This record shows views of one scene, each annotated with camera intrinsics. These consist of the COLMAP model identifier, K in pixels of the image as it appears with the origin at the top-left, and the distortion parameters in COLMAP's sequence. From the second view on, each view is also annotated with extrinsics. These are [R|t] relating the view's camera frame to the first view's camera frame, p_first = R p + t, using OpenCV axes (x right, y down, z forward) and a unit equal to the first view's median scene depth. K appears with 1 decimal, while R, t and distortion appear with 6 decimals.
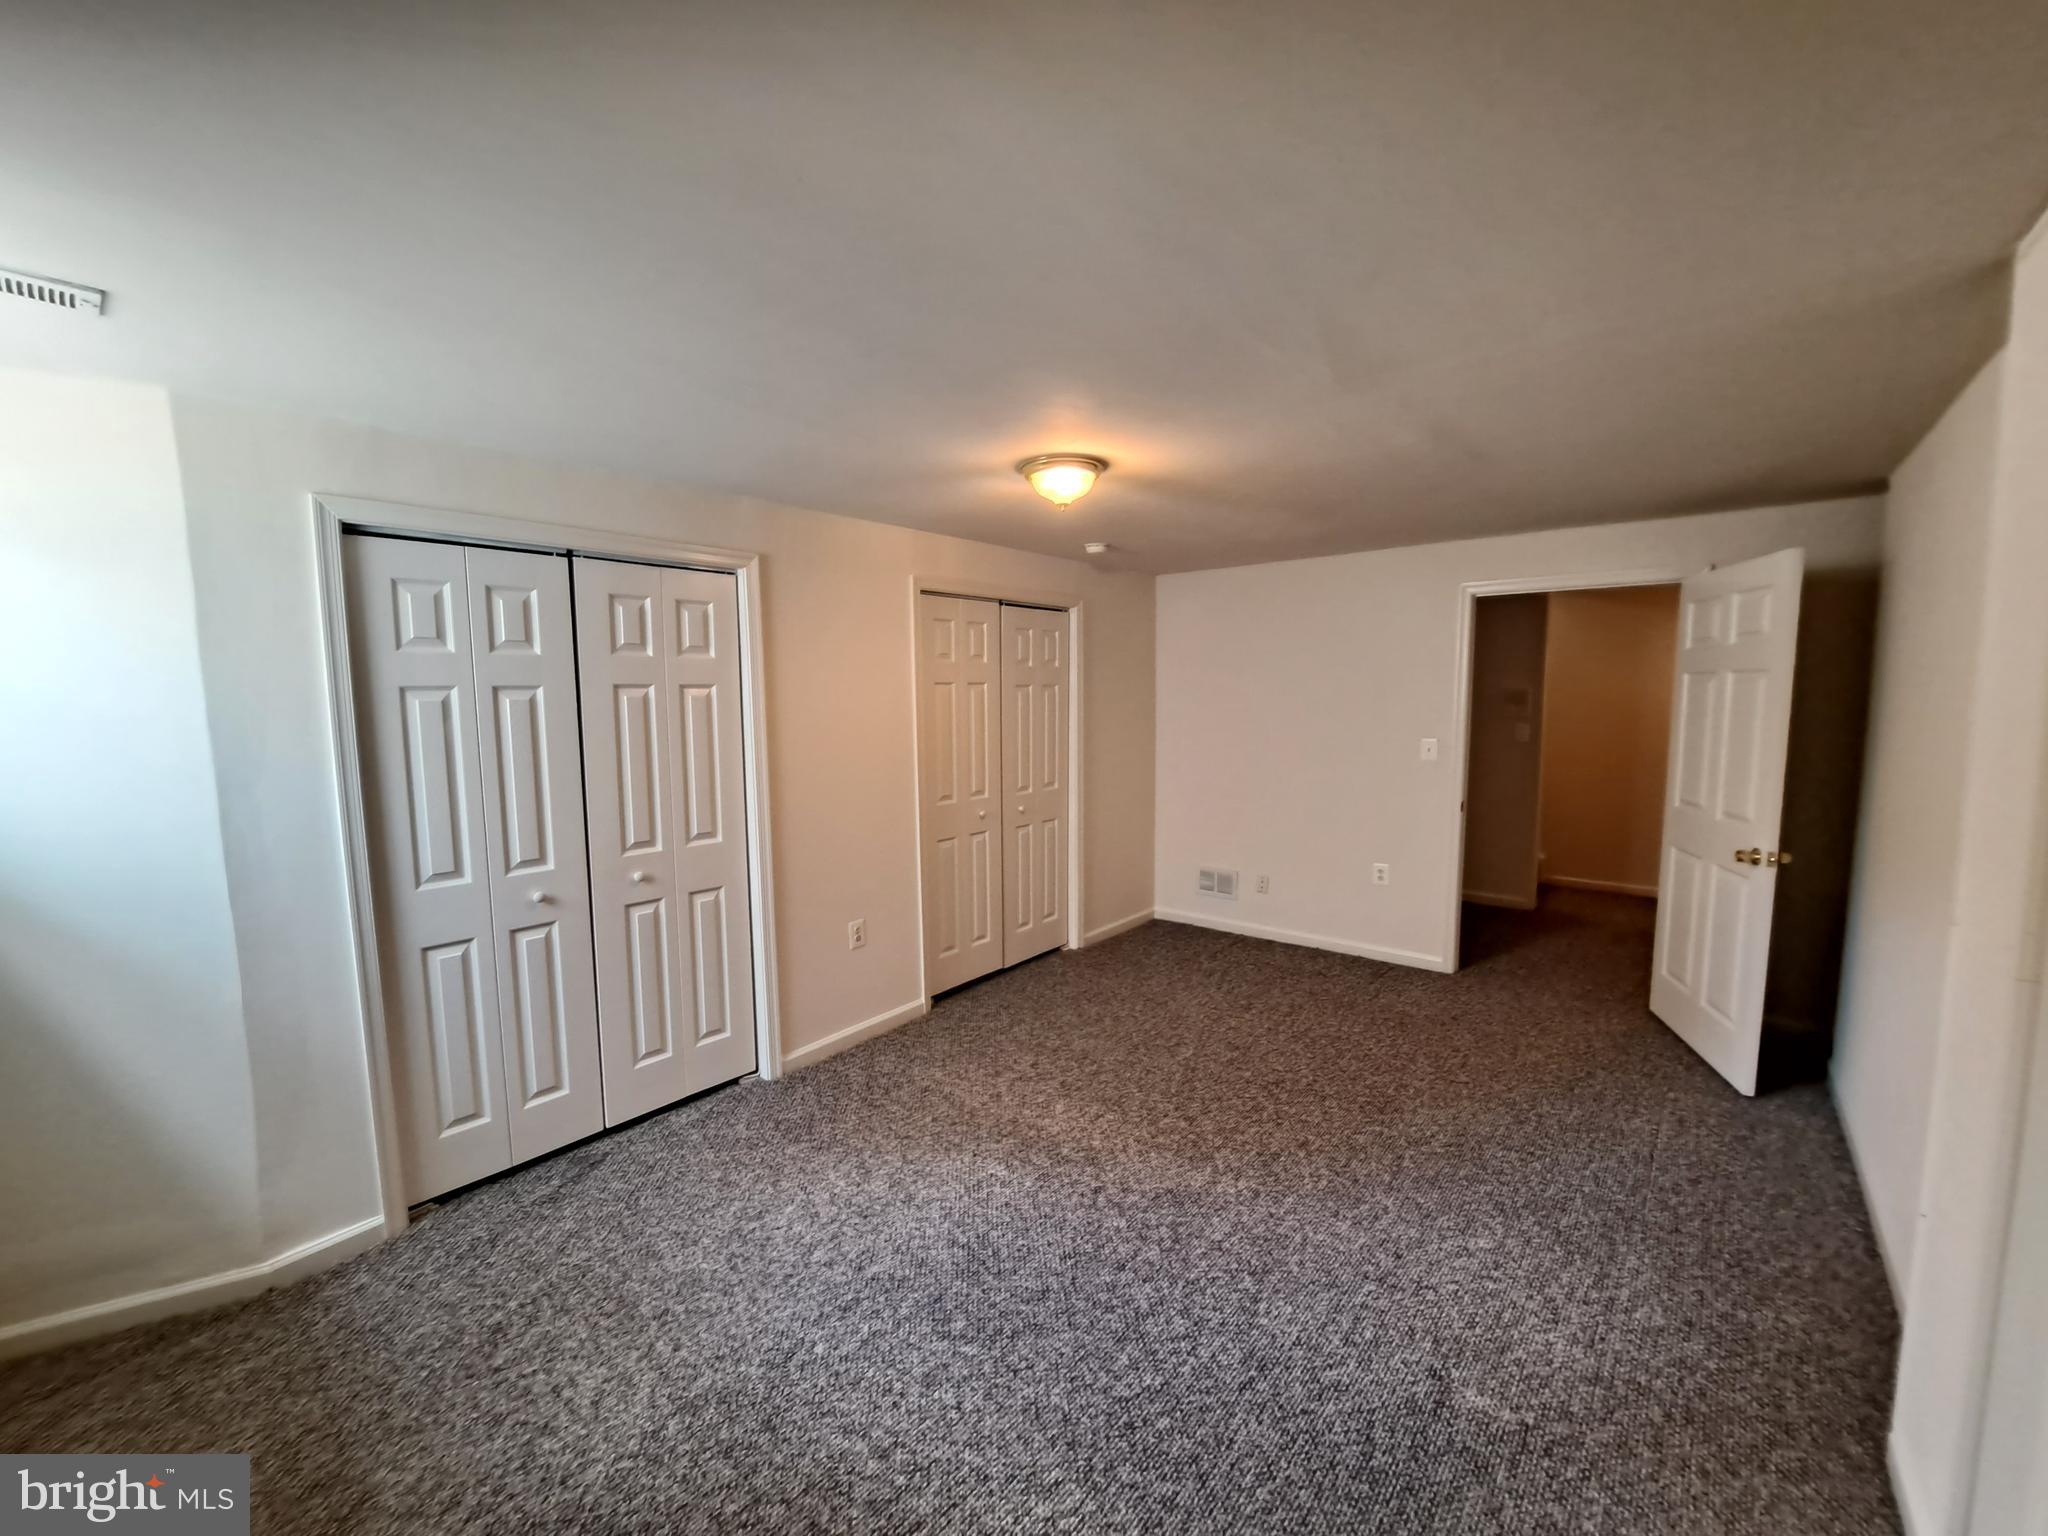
lens RADIAL K [[822.1, 0, 1022.2], [0, 822.1, 769.1], [0, 0, 1]] dist [-0.014755, 0.000137]
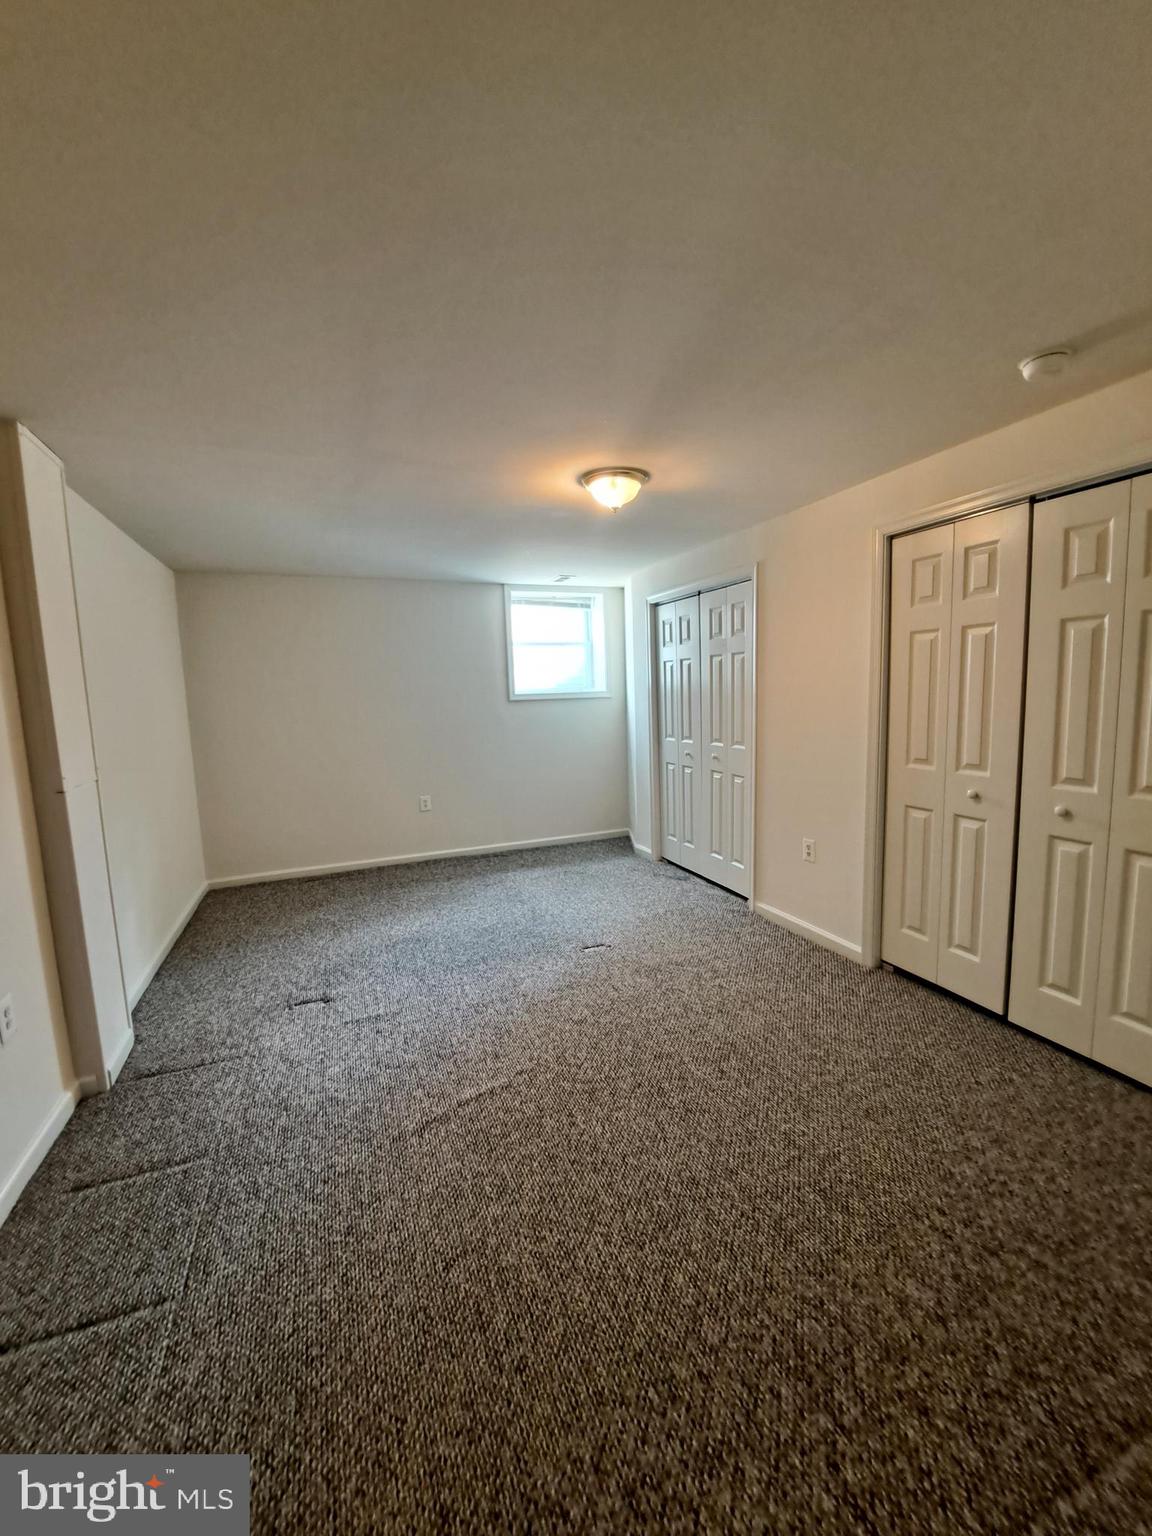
lens RADIAL K [[616.6, 0, 548.6], [0, 616.6, 747.8], [0, 0, 1]] dist [-0.014755, 0.000137]
pose [[-0.506962, 0.103953, -0.855677, 0.903103], [-0.049292, 0.987580, 0.149182, -0.076940], [0.860558, 0.117807, -0.495542, 1.314965]]
